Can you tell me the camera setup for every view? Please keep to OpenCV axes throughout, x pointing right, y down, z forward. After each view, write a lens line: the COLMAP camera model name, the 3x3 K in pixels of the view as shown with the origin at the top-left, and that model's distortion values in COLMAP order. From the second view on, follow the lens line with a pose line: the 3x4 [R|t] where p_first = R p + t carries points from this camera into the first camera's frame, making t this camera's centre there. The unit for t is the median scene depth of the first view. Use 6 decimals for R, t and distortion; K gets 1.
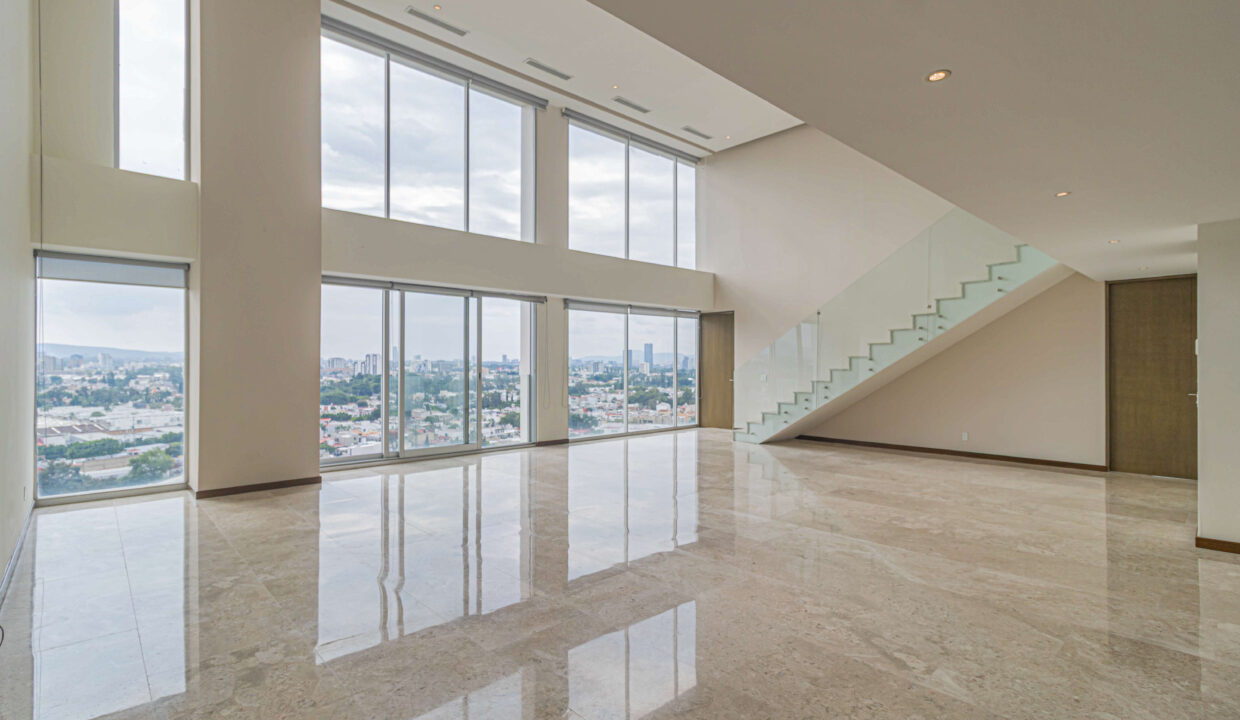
lens RADIAL K [[576.4, 0, 615.0], [0, 576.4, 358.3], [0, 0, 1]] dist [0.006105, -0.000708]
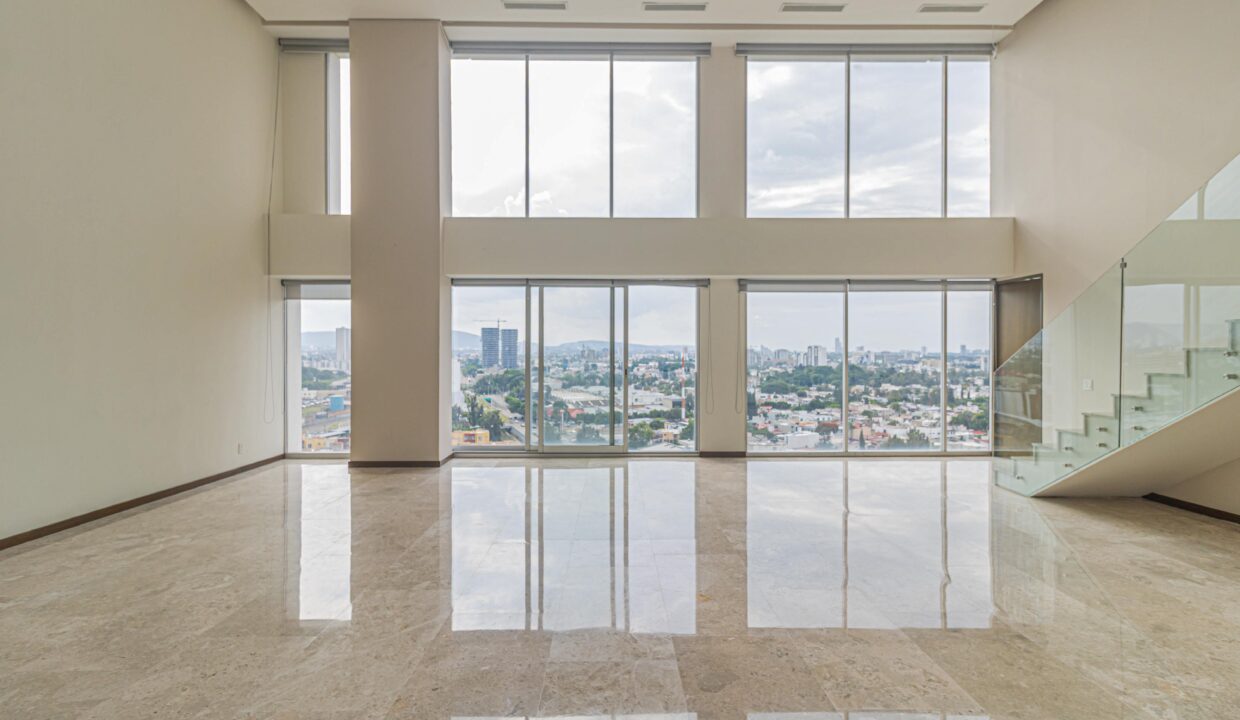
lens RADIAL K [[576.4, 0, 614.5], [0, 576.4, 357.3], [0, 0, 1]] dist [0.006105, -0.000708]
pose [[0.744231, 0.003054, -0.667916, 0.268599], [0.005411, 0.999929, 0.010602, -0.002421], [0.667901, -0.011505, 0.744161, 0.225719]]
